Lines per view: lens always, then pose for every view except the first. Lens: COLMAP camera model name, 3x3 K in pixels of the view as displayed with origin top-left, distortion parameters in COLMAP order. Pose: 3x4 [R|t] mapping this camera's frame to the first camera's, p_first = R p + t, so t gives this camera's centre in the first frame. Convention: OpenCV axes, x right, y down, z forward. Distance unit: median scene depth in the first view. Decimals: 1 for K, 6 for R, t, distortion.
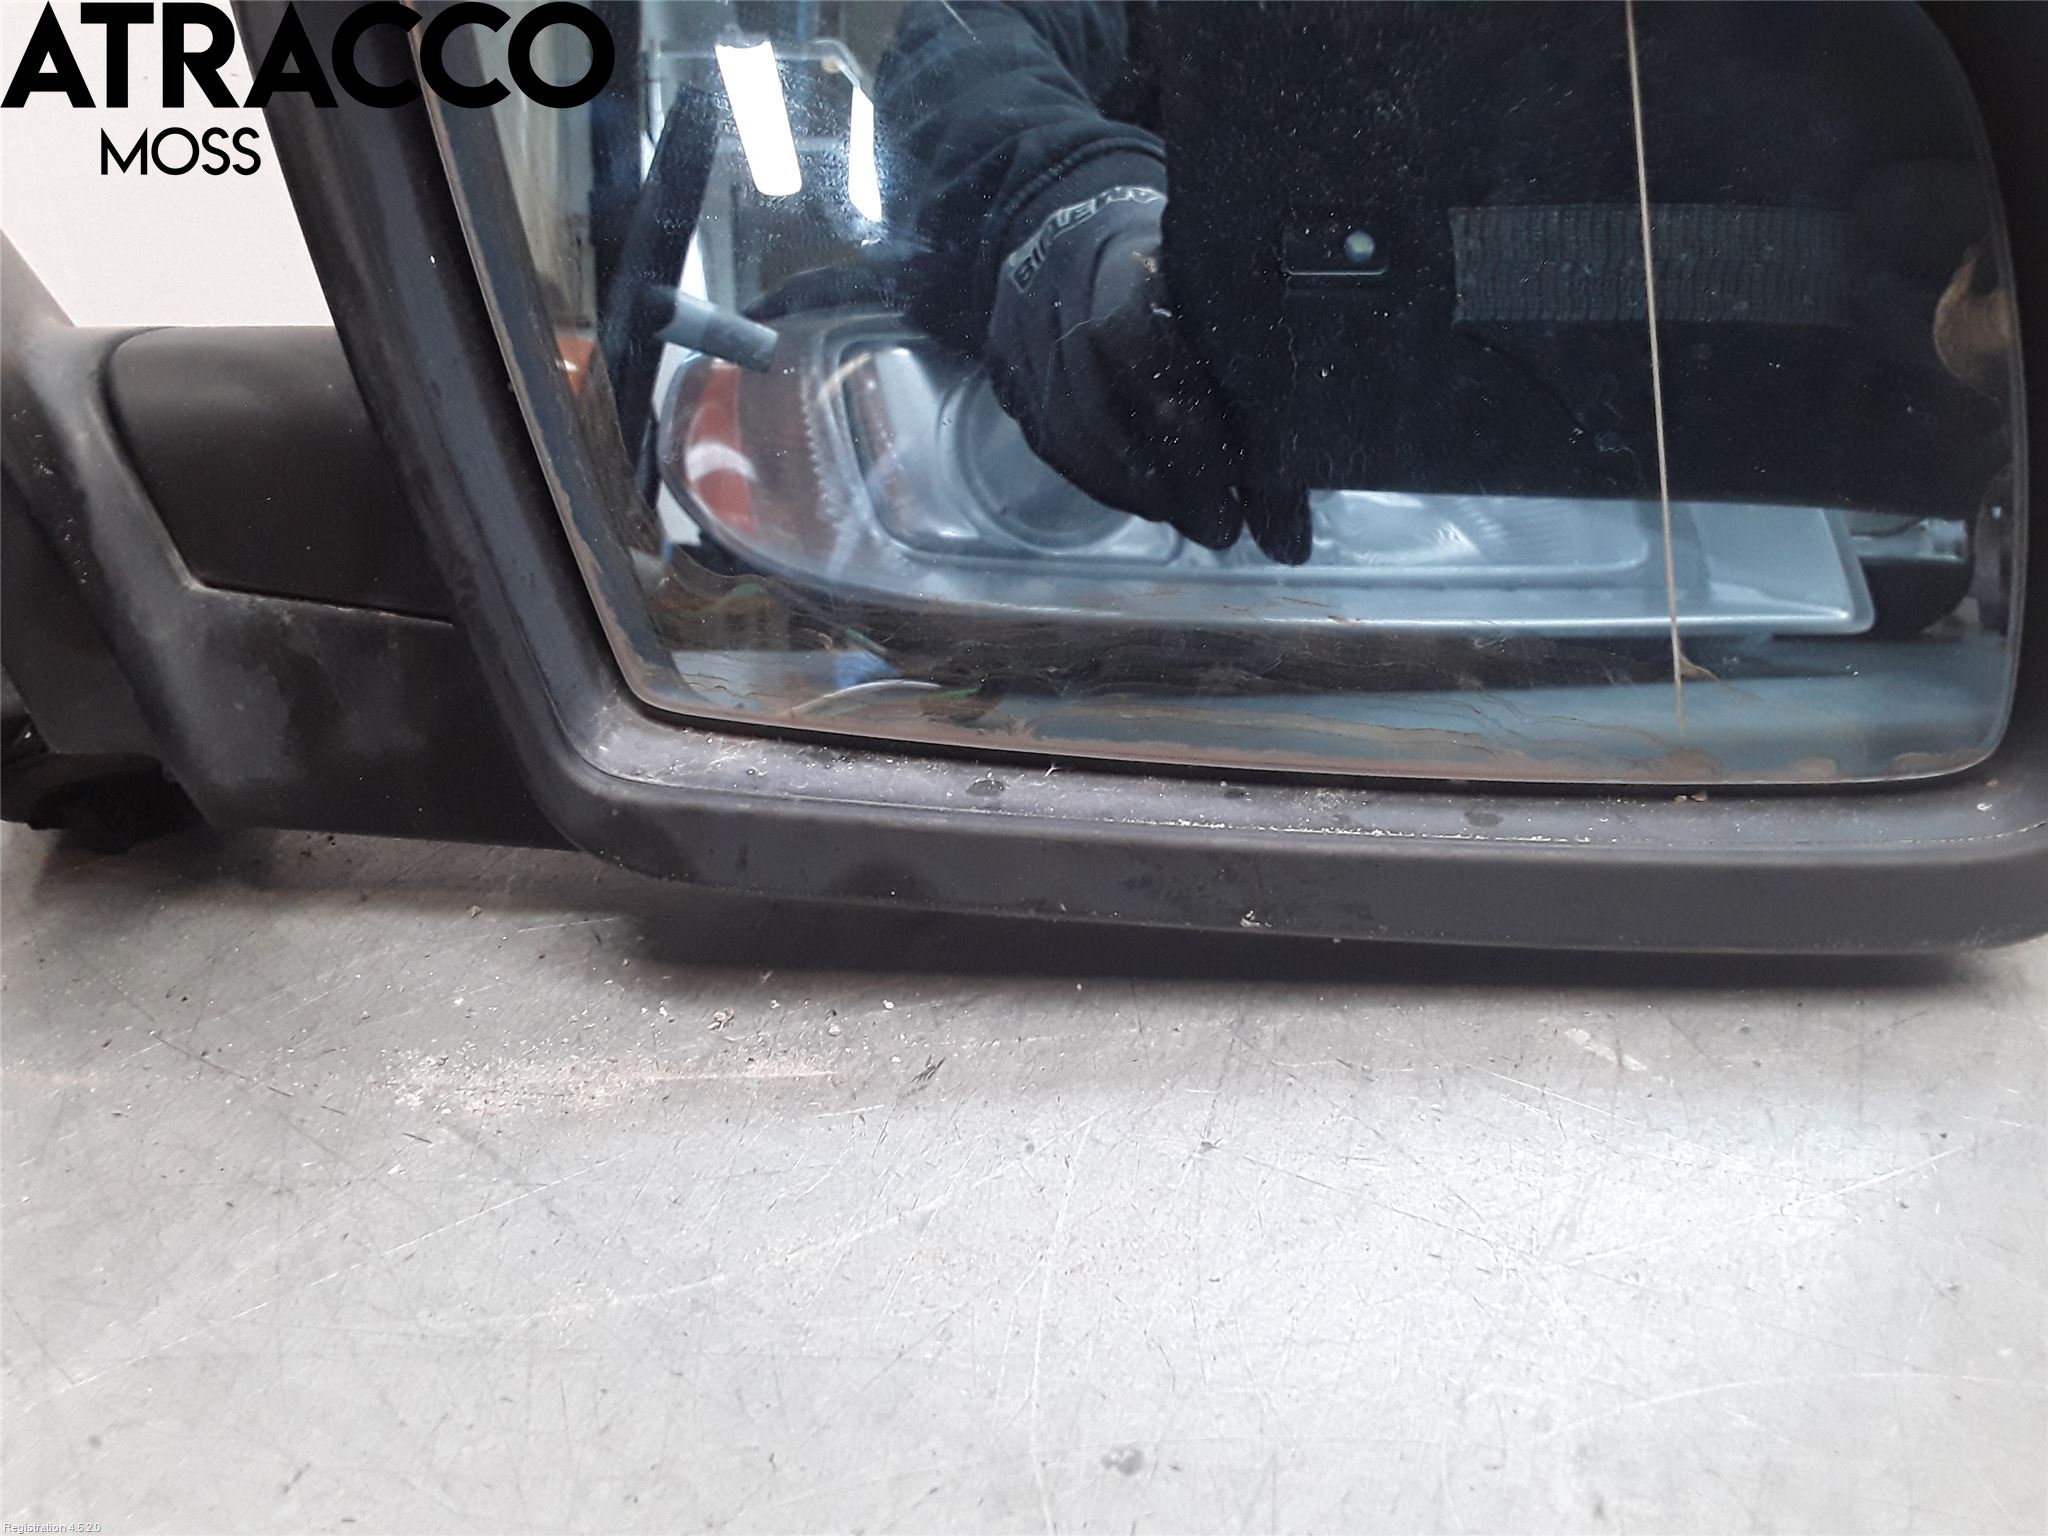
lens RADIAL K [[1675.9, 0, 1011.0], [0, 1675.9, 754.8], [0, 0, 1]] dist [0.136096, -0.227843]
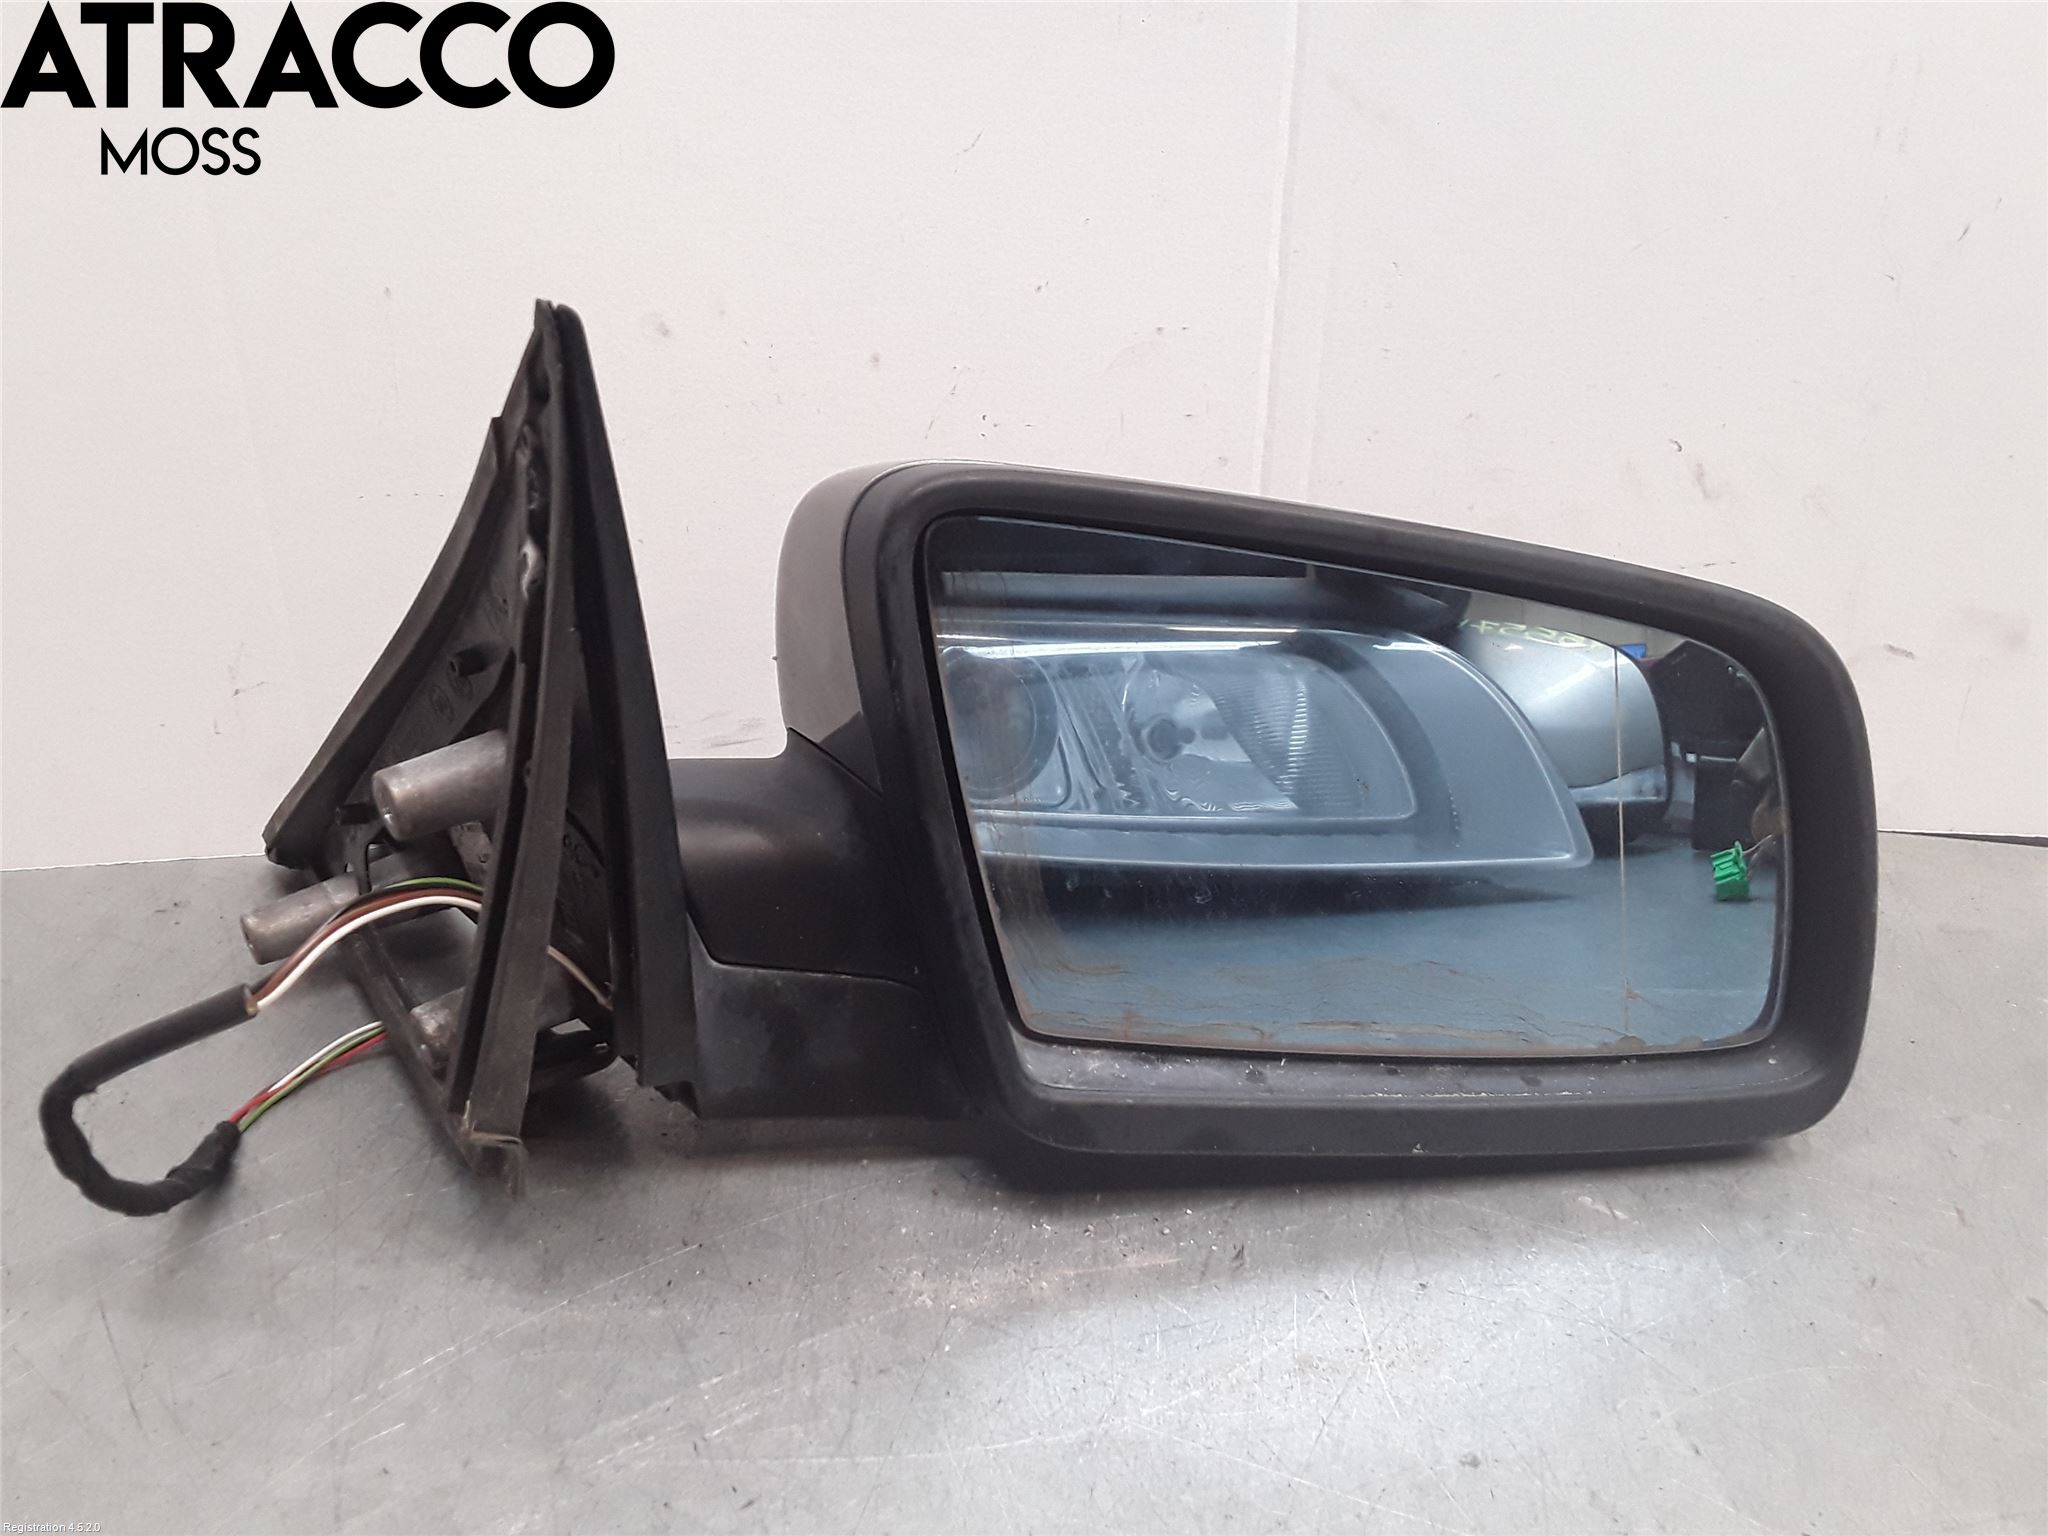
lens RADIAL K [[1635.4, 0, 1024.0], [0, 1635.4, 768.0], [0, 0, 1]] dist [0.133007, -0.213064]
pose [[0.960541, -0.017564, 0.277585, -0.693172], [0.029635, 0.998786, -0.039350, -0.231957], [-0.276557, 0.046024, 0.959895, -0.530189]]
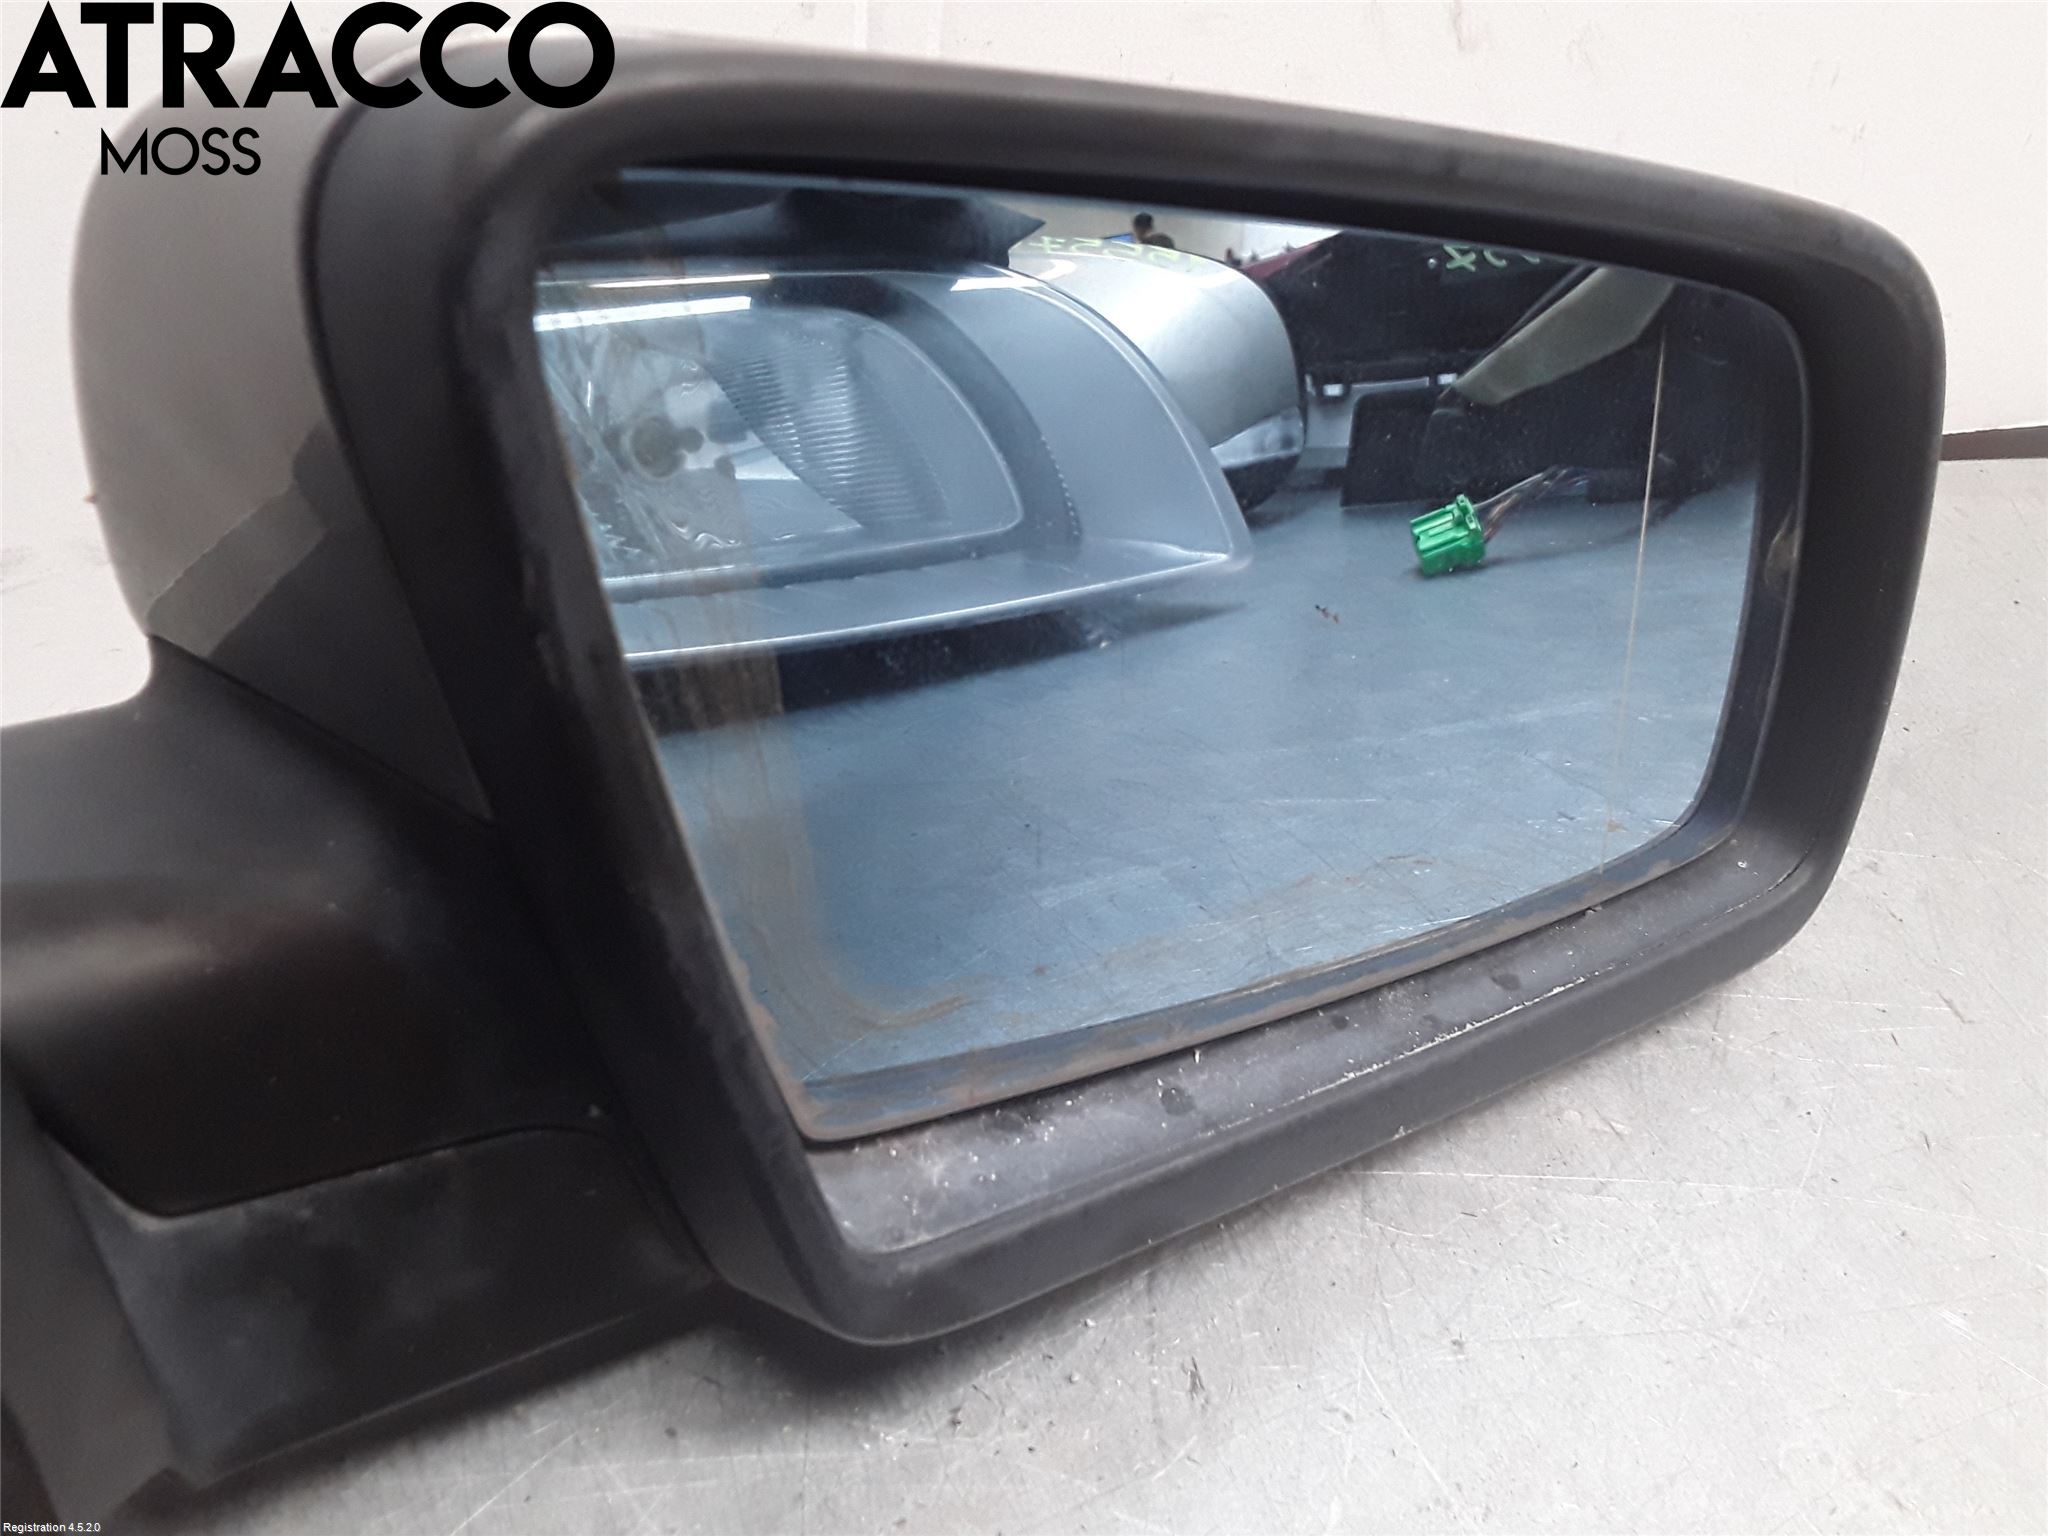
lens RADIAL K [[1635.4, 0, 1024.0], [0, 1635.4, 768.0], [0, 0, 1]] dist [0.133007, -0.213064]
pose [[0.754181, -0.264751, 0.600930, -0.639772], [0.148987, 0.960246, 0.236072, -0.430106], [-0.639542, -0.088510, 0.763644, 0.314815]]
